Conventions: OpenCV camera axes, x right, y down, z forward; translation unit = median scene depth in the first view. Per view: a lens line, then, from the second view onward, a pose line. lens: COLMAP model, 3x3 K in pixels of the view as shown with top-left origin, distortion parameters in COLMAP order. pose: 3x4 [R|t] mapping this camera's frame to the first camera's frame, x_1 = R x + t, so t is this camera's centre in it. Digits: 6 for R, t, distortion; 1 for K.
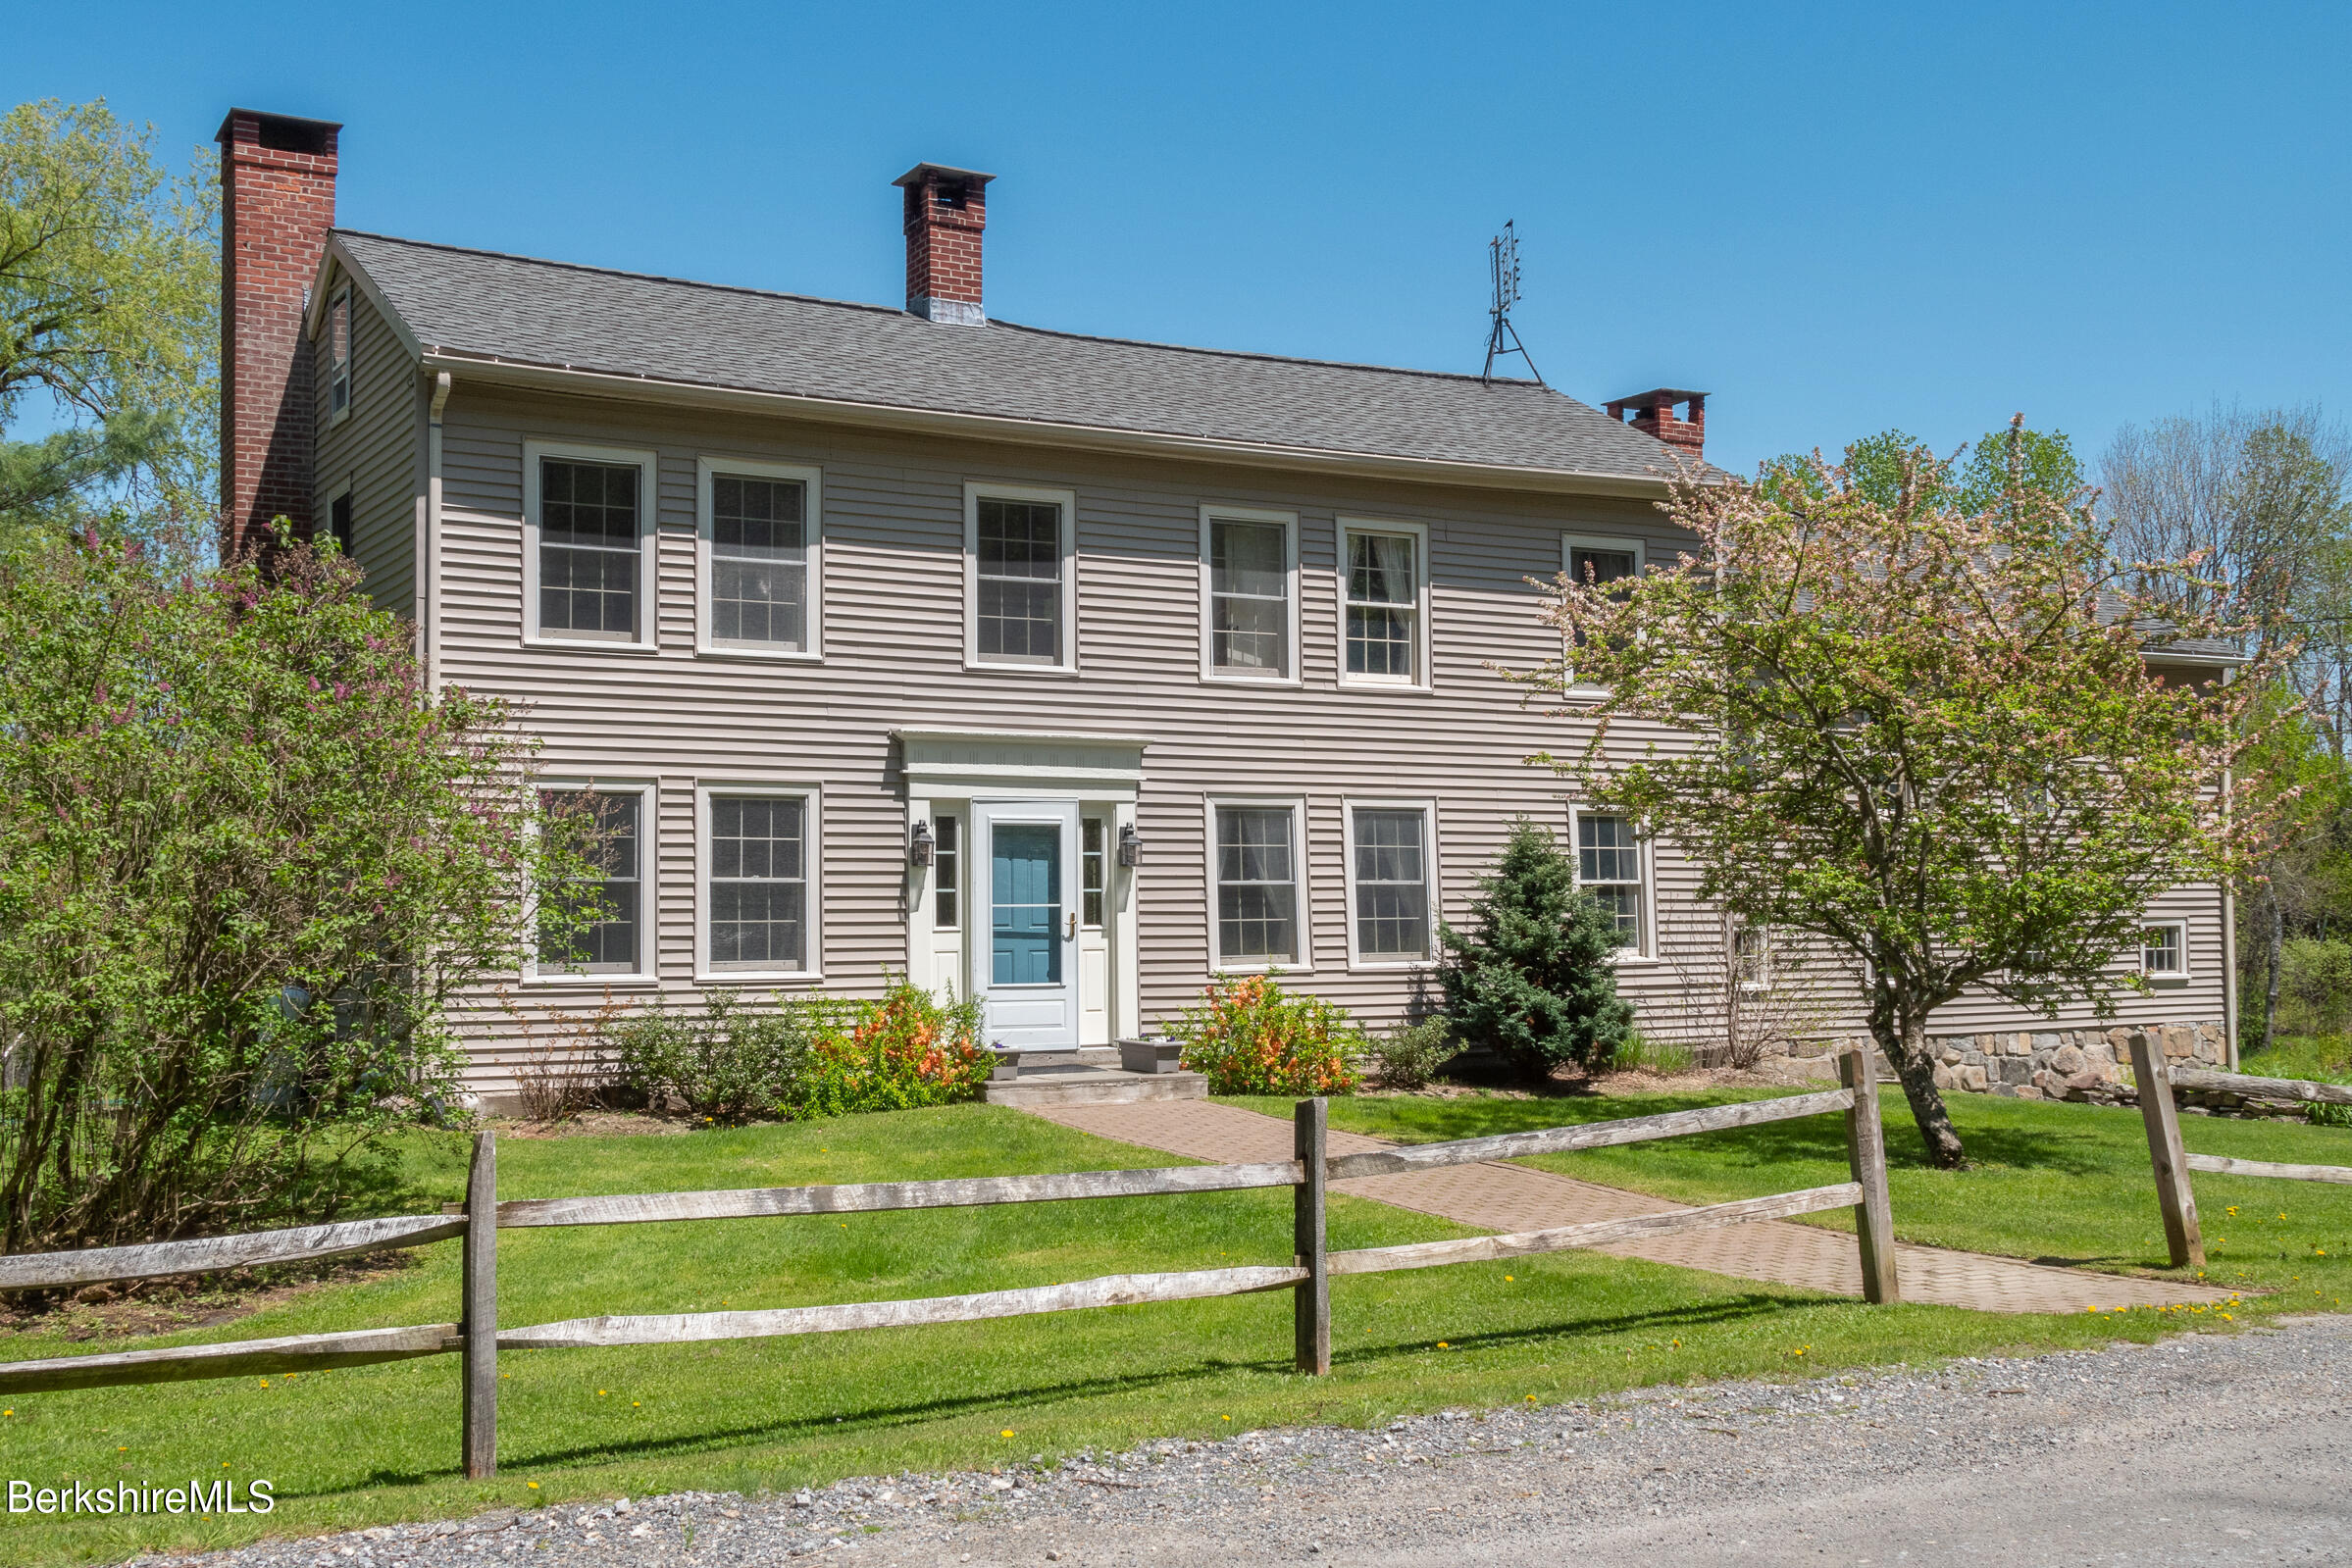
lens RADIAL K [[2480.1, 0, 1176.7], [0, 2480.1, 781.9], [0, 0, 1]] dist [0.013744, 0.000000]
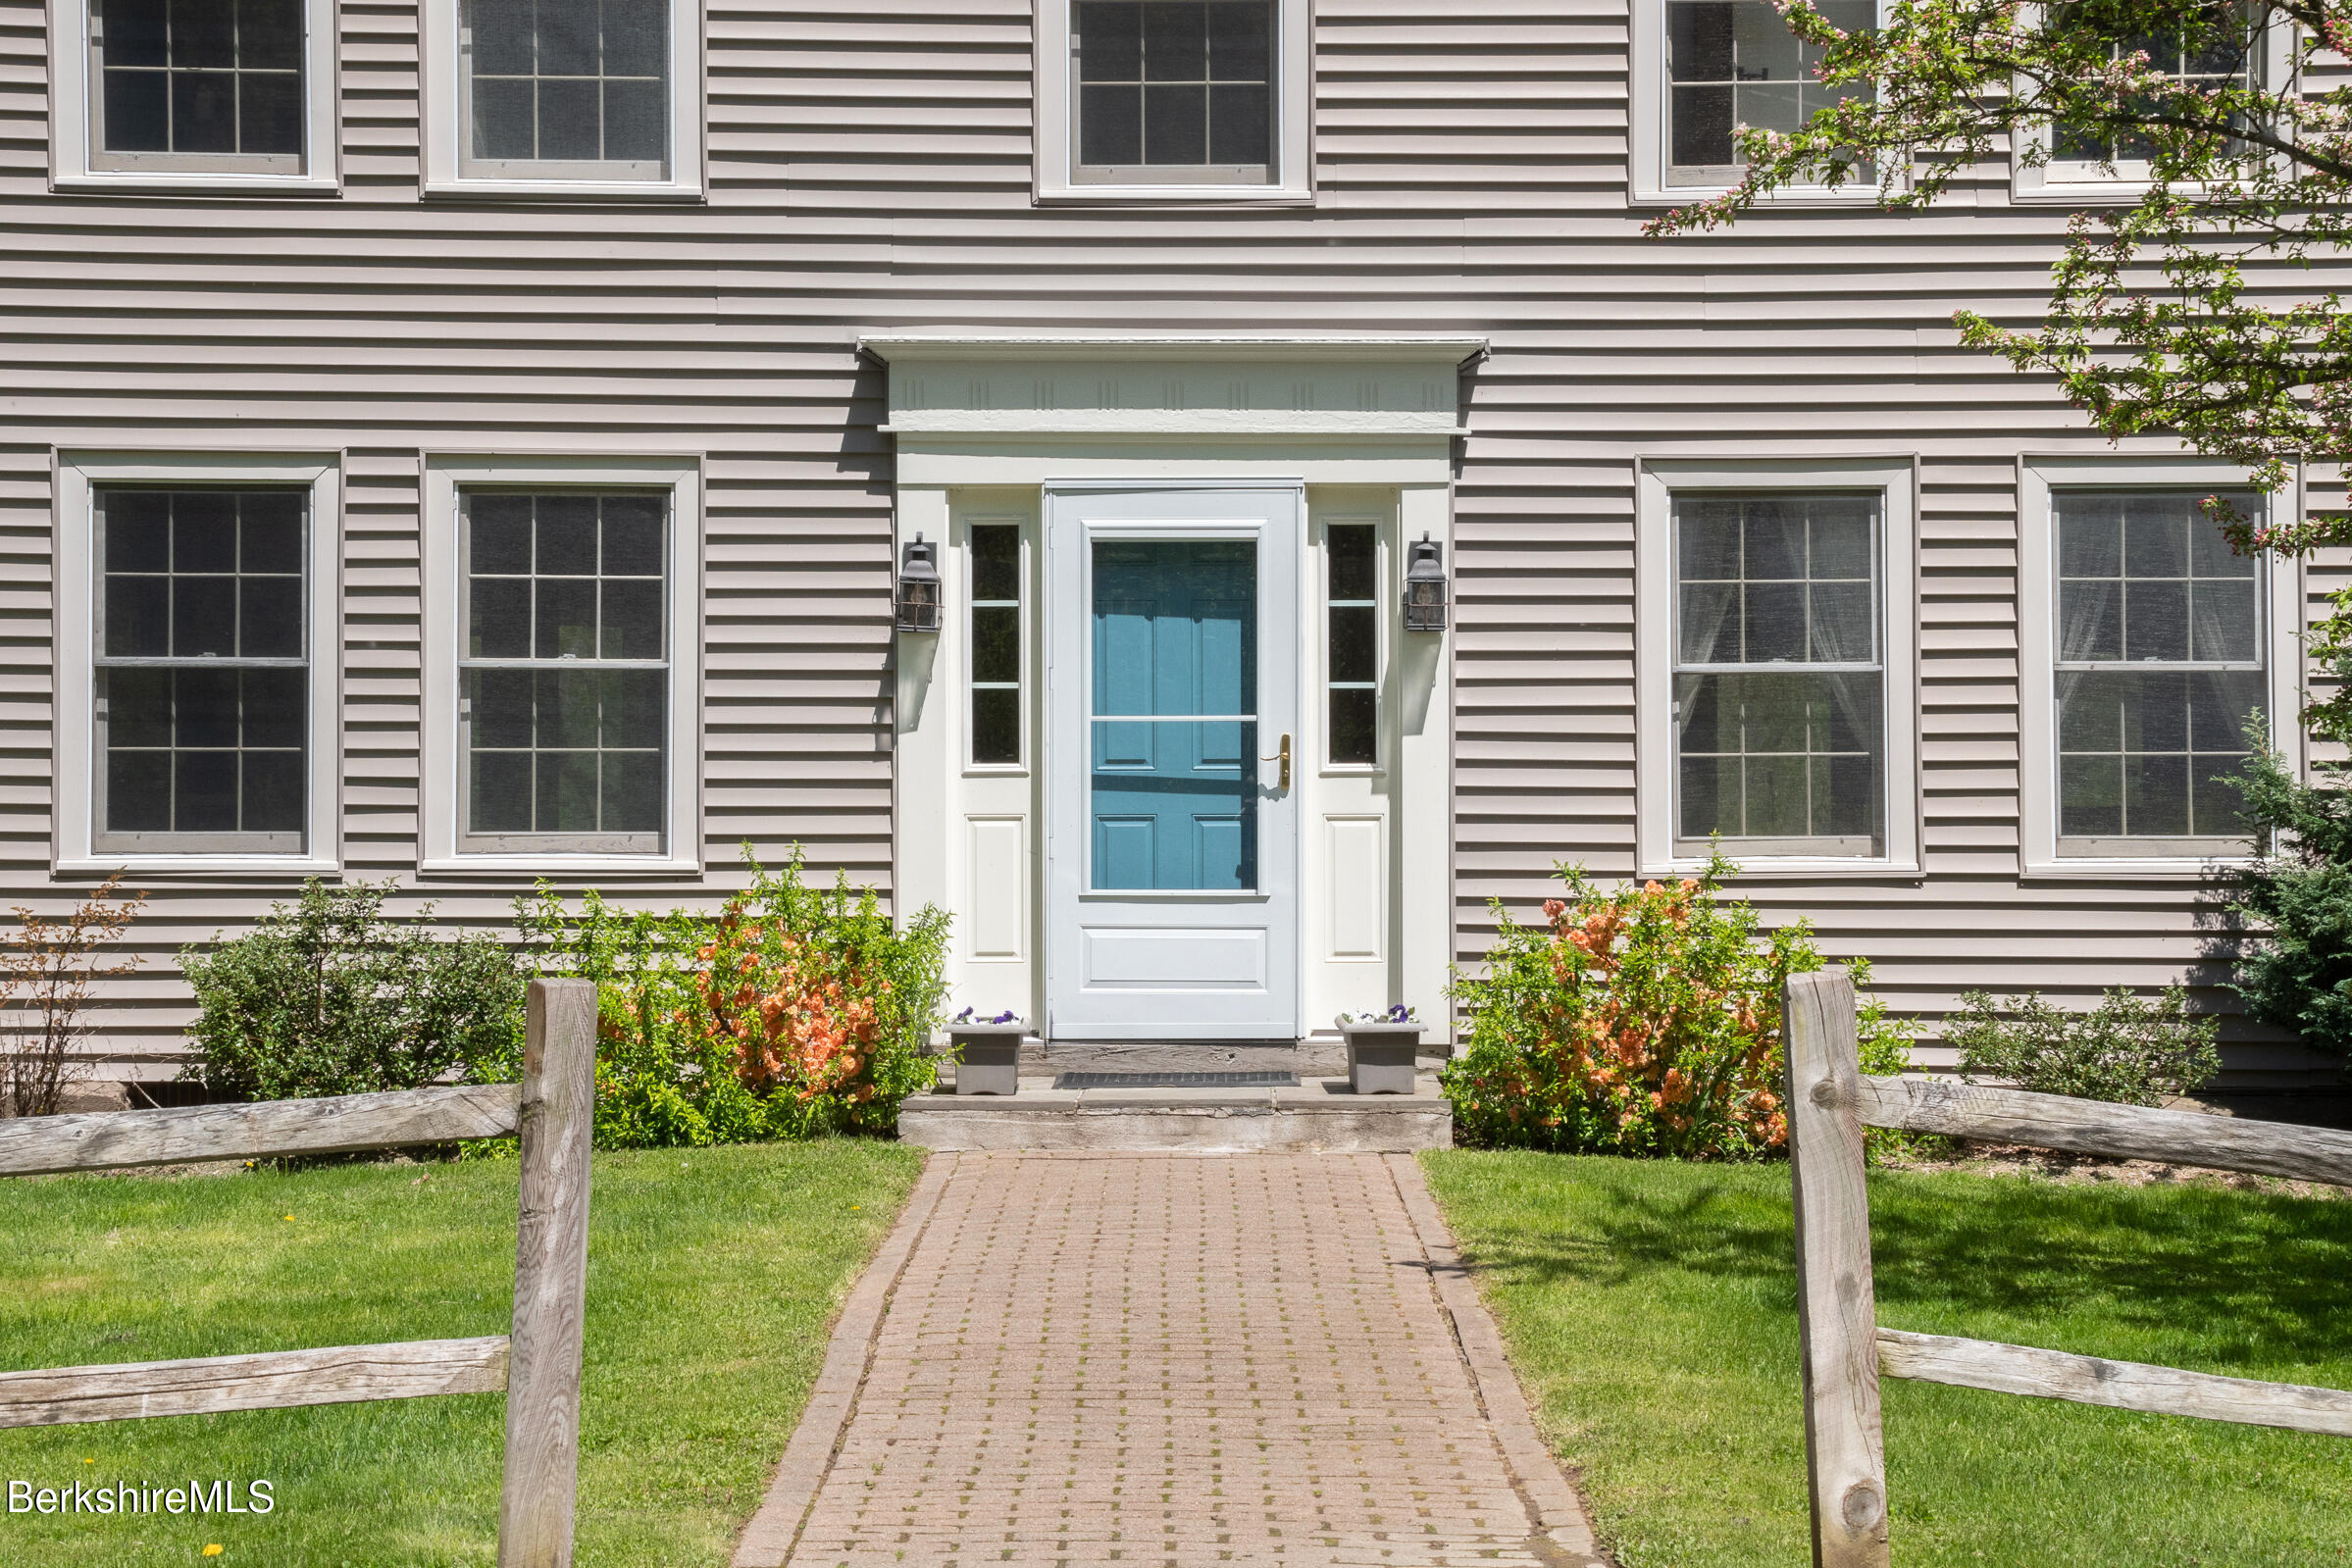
lens RADIAL K [[4941.2, 0, 1178.7], [0, 4941.2, 770.1], [0, 0, 1]] dist [0.239263, 0.000000]
pose [[0.870673, -0.001116, -0.491860, 0.384055], [0.020880, 0.999180, 0.034694, 0.027948], [0.491418, -0.040478, 0.869983, 0.213833]]
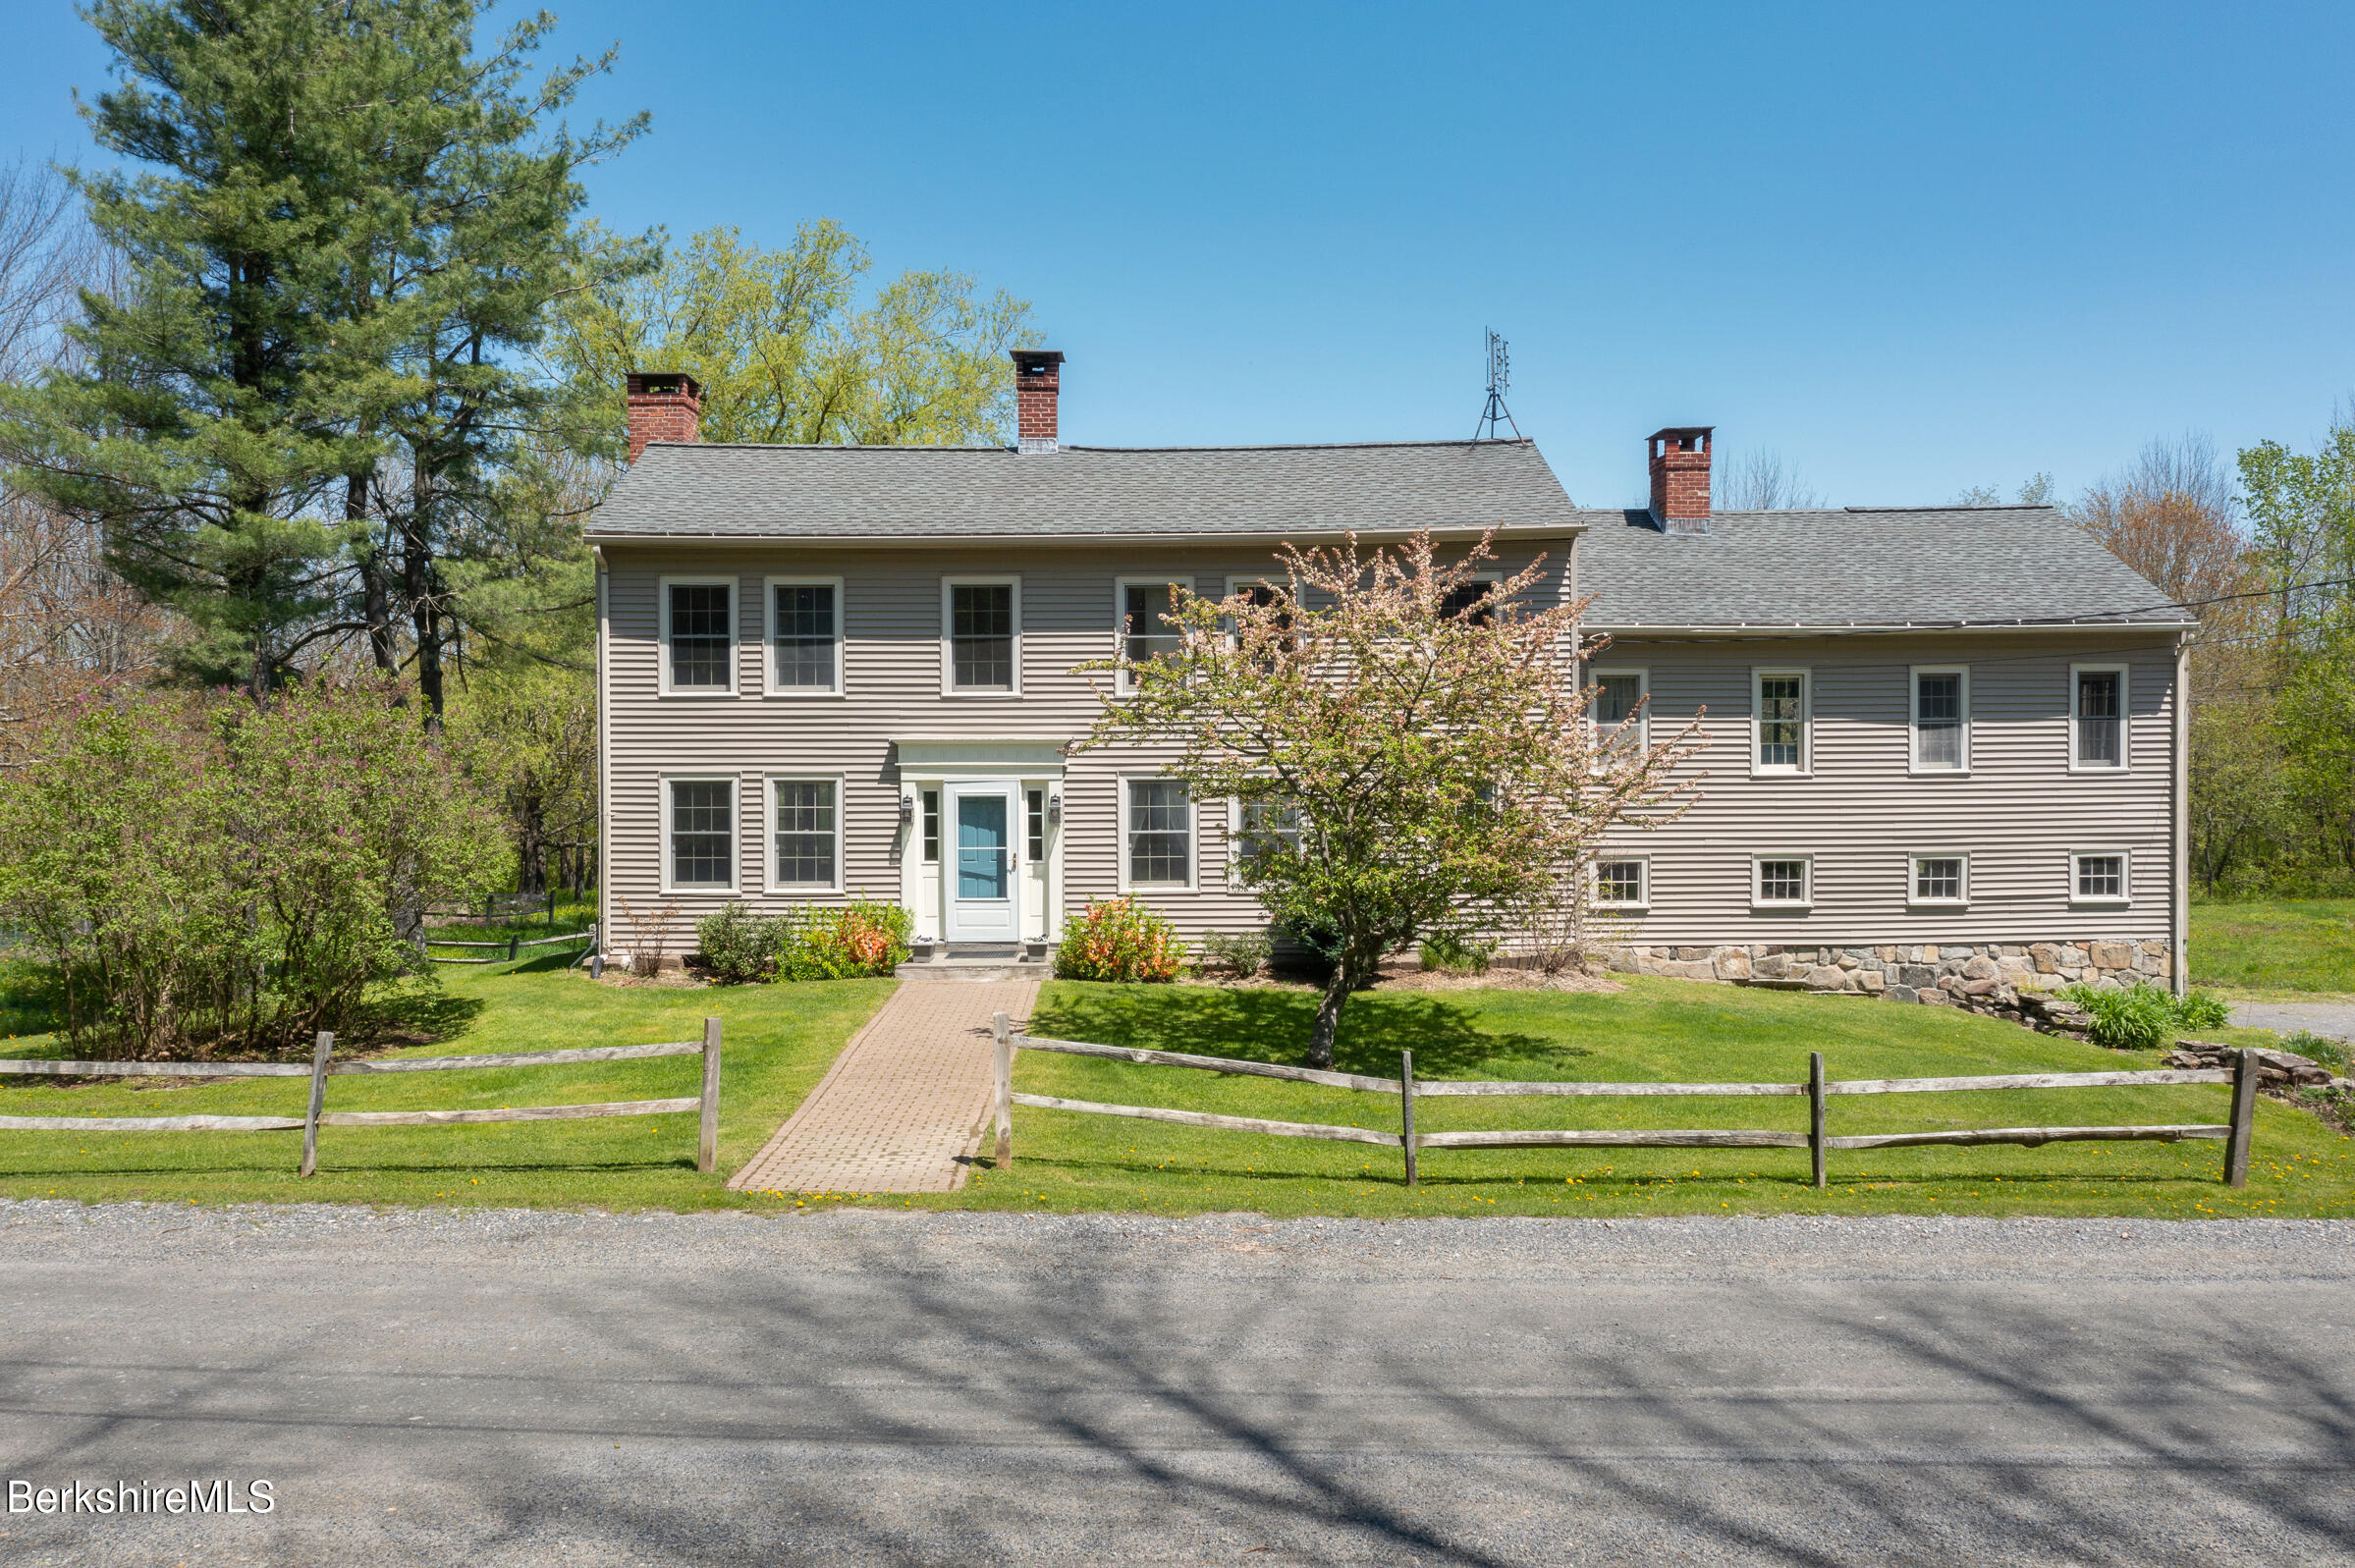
lens RADIAL K [[1870.8, 0, 1172.9], [0, 1870.8, 764.4], [0, 0, 1]] dist [-0.033721, -0.001676]
pose [[0.874466, 0.003593, -0.485074, 0.610396], [0.027168, 0.998040, 0.056370, -0.065318], [0.484325, -0.062472, 0.872655, 0.039900]]
